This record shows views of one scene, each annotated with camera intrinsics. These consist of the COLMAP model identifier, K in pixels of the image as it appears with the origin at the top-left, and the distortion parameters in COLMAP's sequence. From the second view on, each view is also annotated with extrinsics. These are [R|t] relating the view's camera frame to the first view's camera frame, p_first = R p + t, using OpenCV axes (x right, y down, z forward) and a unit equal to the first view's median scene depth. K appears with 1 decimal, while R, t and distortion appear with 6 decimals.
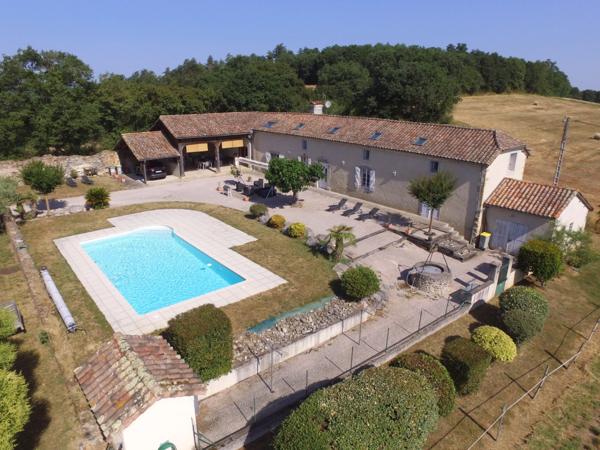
lens RADIAL K [[402.0, 0, 300.8], [0, 402.0, 222.4], [0, 0, 1]] dist [-0.105906, 0.071268]
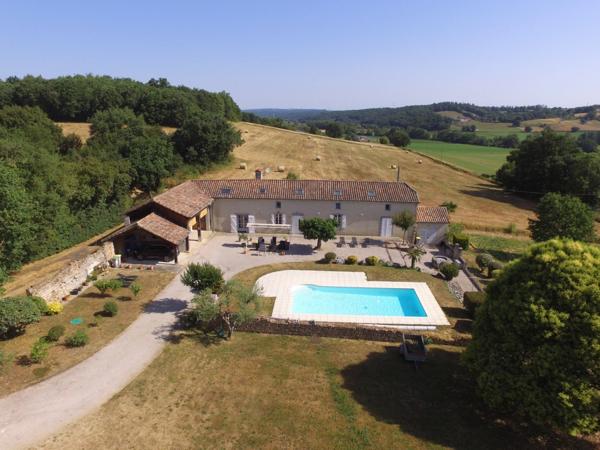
lens RADIAL K [[402.0, 0, 301.2], [0, 402.0, 221.4], [0, 0, 1]] dist [-0.105906, 0.071268]
pose [[0.690442, -0.190801, 0.697771, -1.029269], [0.222417, 0.973856, 0.046214, -0.216477], [-0.688346, 0.123288, 0.714829, -0.004026]]
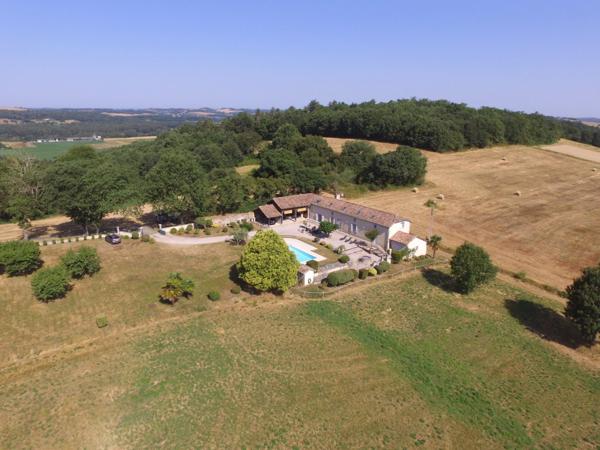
lens RADIAL K [[402.0, 0, 300.5], [0, 402.0, 225.2], [0, 0, 1]] dist [-0.105906, 0.071268]
pose [[0.997660, 0.024057, -0.064001, -0.031984], [-0.026689, 0.998819, -0.040591, -0.009533], [0.062949, 0.042204, 0.997124, -1.815526]]
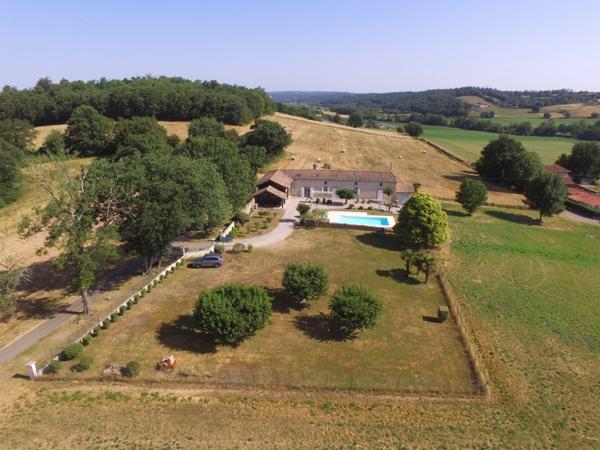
lens RADIAL K [[402.0, 0, 299.7], [0, 402.0, 225.7], [0, 0, 1]] dist [-0.105906, 0.071268]
pose [[0.729261, -0.218066, 0.648557, -2.211241], [0.214306, 0.972959, 0.086166, -0.213340], [-0.649809, 0.076152, 0.756273, -1.016310]]
